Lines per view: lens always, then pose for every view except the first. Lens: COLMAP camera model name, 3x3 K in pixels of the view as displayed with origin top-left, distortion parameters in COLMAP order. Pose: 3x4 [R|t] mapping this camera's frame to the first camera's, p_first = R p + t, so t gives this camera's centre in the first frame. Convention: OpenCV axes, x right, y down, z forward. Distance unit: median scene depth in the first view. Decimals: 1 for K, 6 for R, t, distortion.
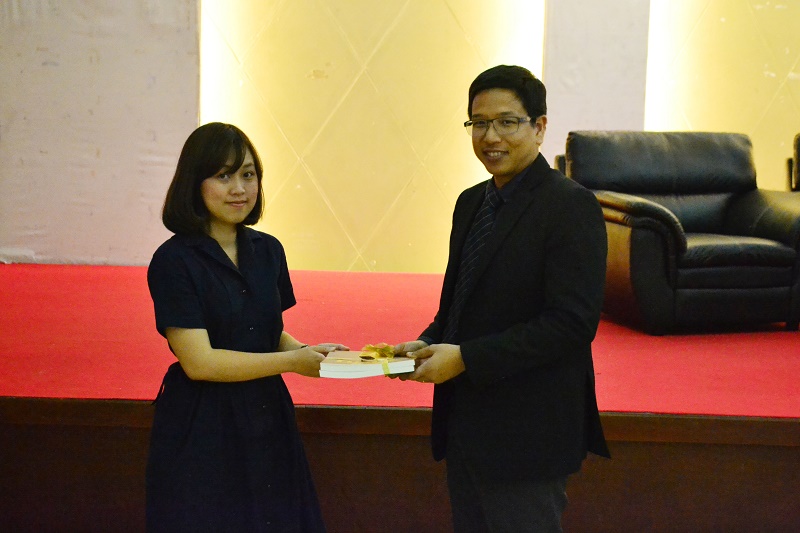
lens RADIAL K [[1450.4, 0, 399.1], [0, 1450.4, 229.7], [0, 0, 1]] dist [-0.020449, 0.000000]
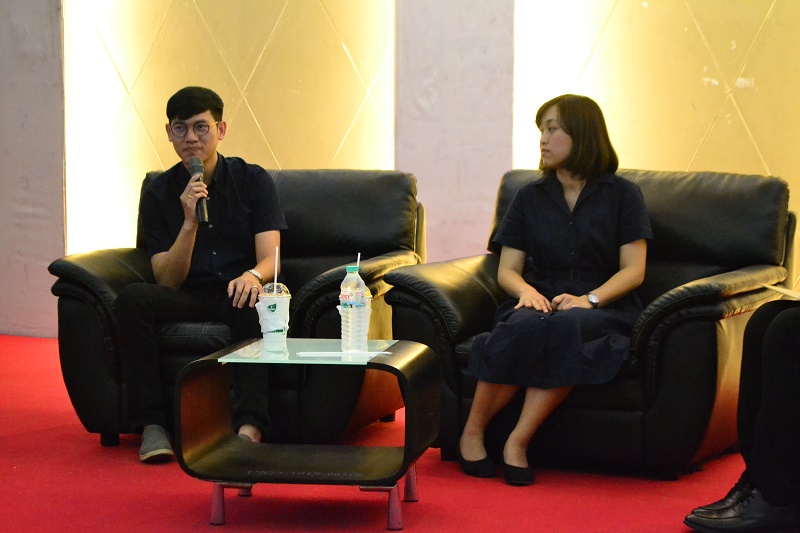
lens RADIAL K [[1892.8, 0, 364.0], [0, 1892.8, 203.1], [0, 0, 1]] dist [-0.002498, 0.000000]
pose [[0.812593, -0.002864, -0.582824, 0.644047], [-0.032156, 0.998245, -0.049738, -0.004231], [0.581943, 0.059158, 0.811075, 0.216337]]
